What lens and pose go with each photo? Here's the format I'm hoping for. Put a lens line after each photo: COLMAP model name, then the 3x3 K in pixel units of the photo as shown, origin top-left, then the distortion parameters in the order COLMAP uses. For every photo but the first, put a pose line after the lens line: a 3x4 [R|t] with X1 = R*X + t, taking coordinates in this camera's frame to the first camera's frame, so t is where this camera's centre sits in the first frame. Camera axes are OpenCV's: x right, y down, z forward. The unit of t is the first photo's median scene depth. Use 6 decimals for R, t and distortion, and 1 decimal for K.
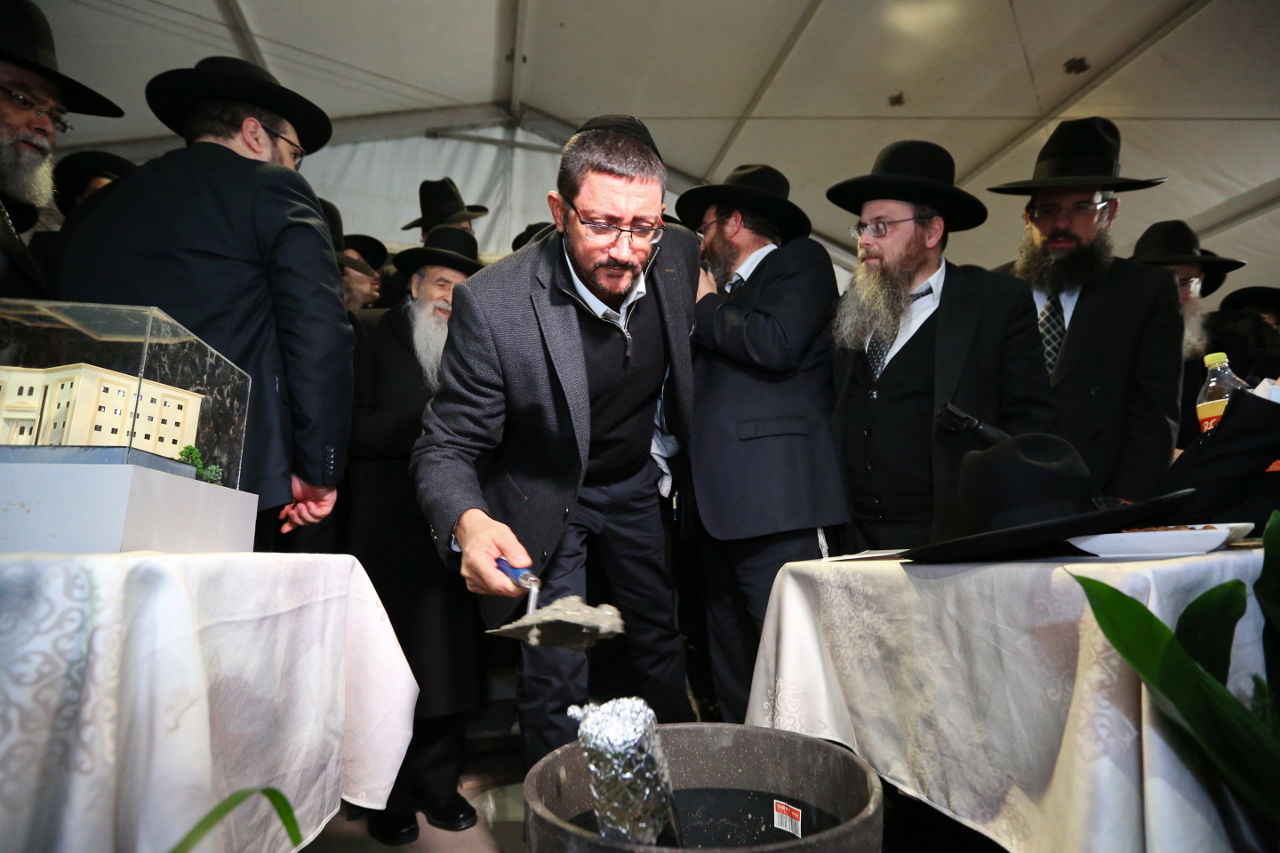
lens RADIAL K [[581.8, 0, 640.2], [0, 581.8, 428.9], [0, 0, 1]] dist [-0.022821, 0.007662]
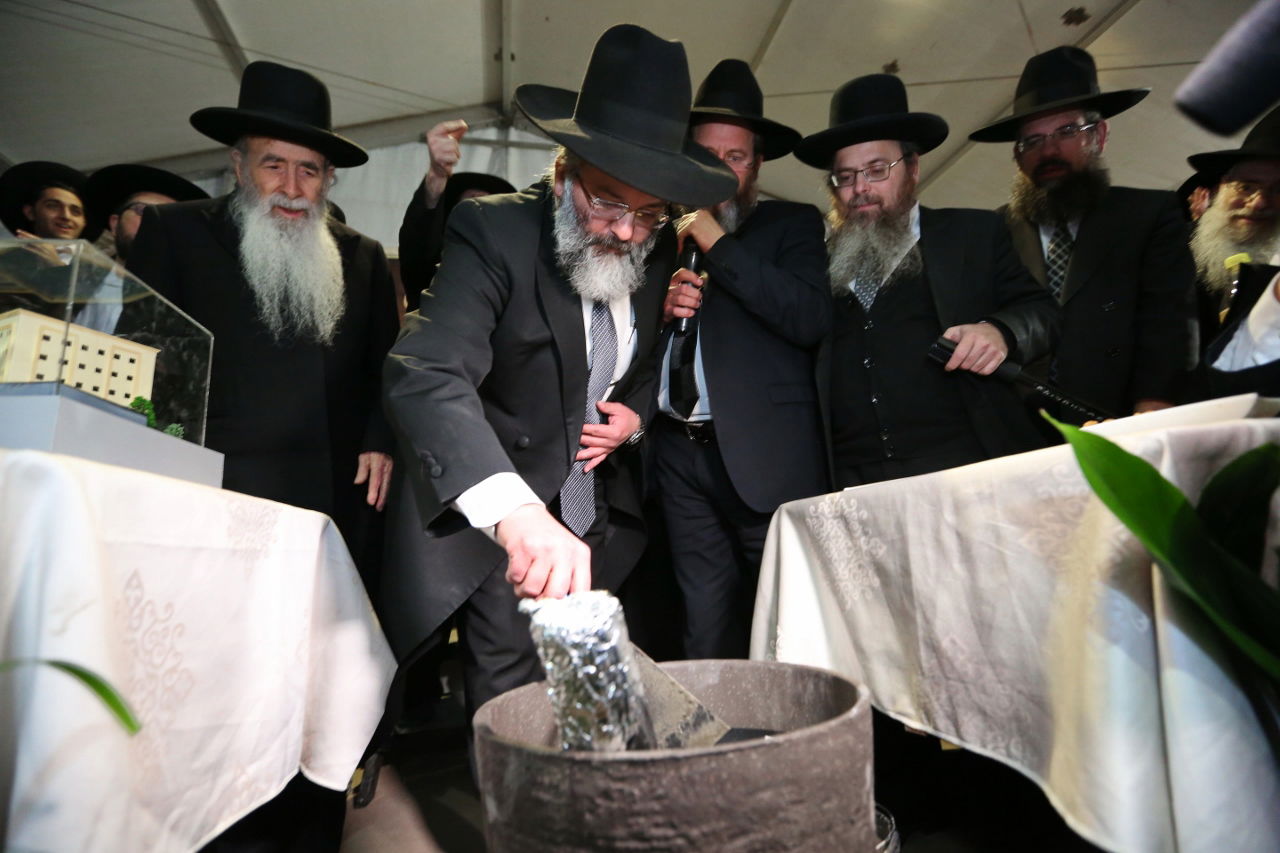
lens RADIAL K [[581.8, 0, 637.0], [0, 581.8, 429.4], [0, 0, 1]] dist [-0.022821, 0.007662]
pose [[0.998241, -0.050861, -0.030453, 0.082272], [0.050713, 0.998697, -0.005616, 0.151761], [0.030699, 0.004061, 0.999520, 0.076113]]
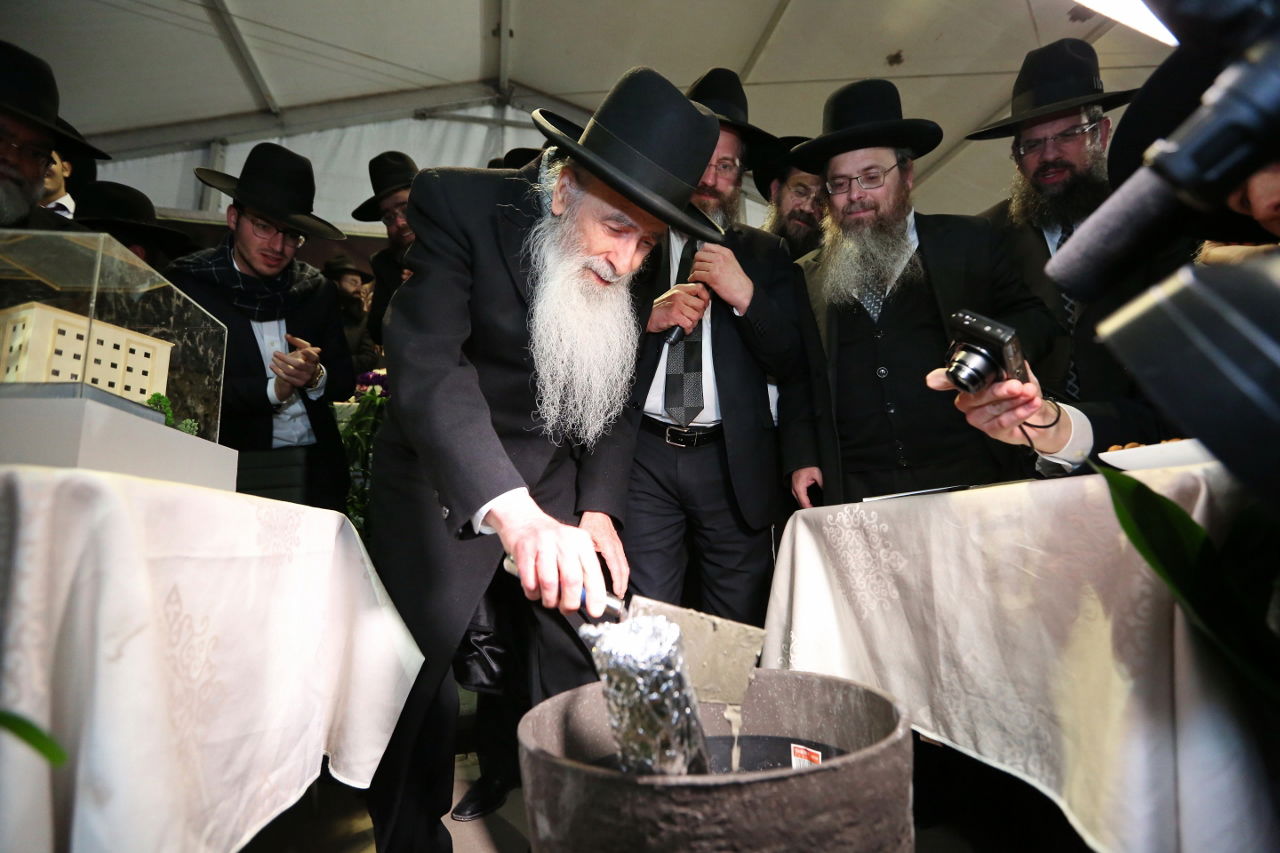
lens RADIAL K [[581.8, 0, 645.6], [0, 581.8, 422.9], [0, 0, 1]] dist [-0.022821, 0.007662]
pose [[0.999629, -0.025469, 0.009695, -0.000922], [0.025353, 0.999607, 0.011957, 0.099868], [-0.009995, -0.011706, 0.999882, 0.066919]]
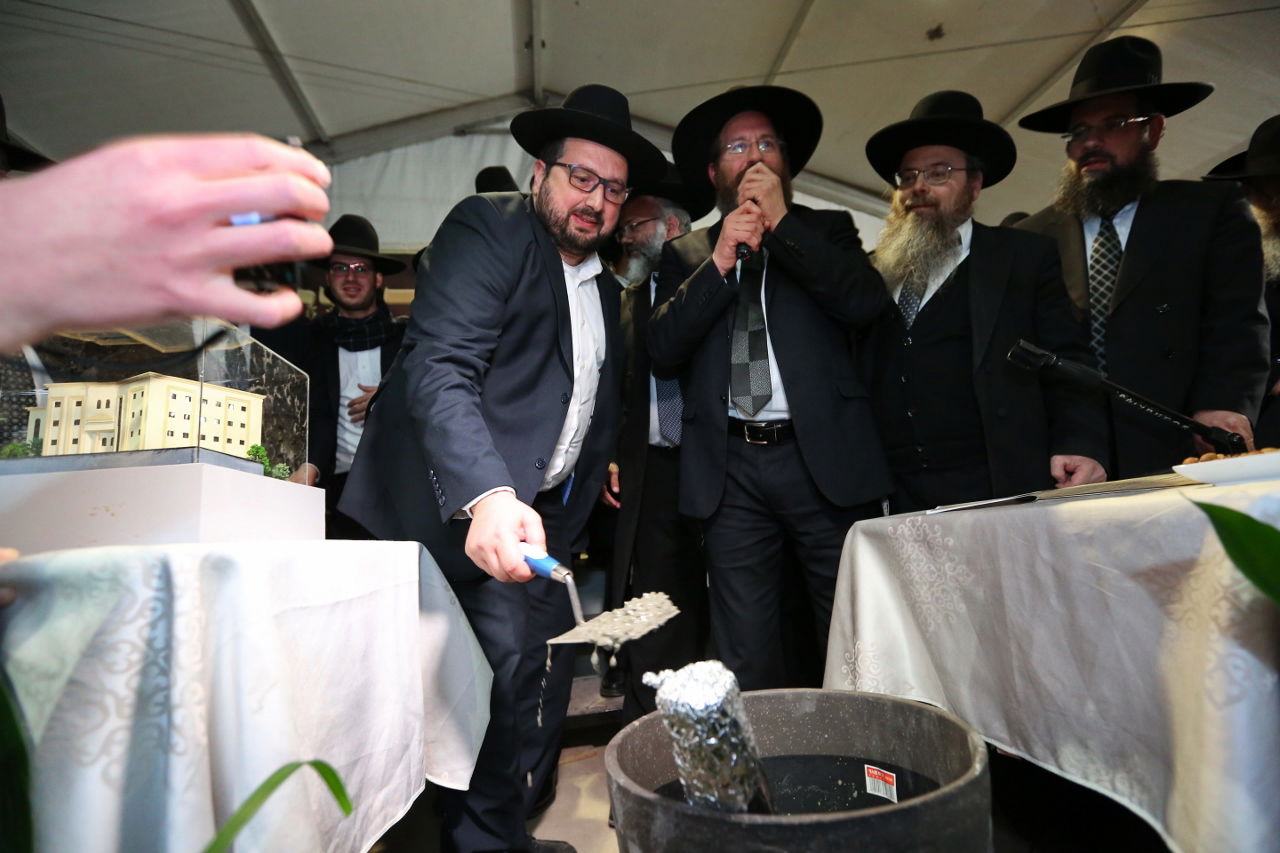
lens RADIAL K [[581.8, 0, 643.1], [0, 581.8, 419.7], [0, 0, 1]] dist [-0.022821, 0.007662]
pose [[0.993437, -0.081130, -0.080626, -0.009397], [0.082651, 0.996455, 0.015695, 0.029707], [0.079067, -0.022256, 0.996621, 0.032380]]
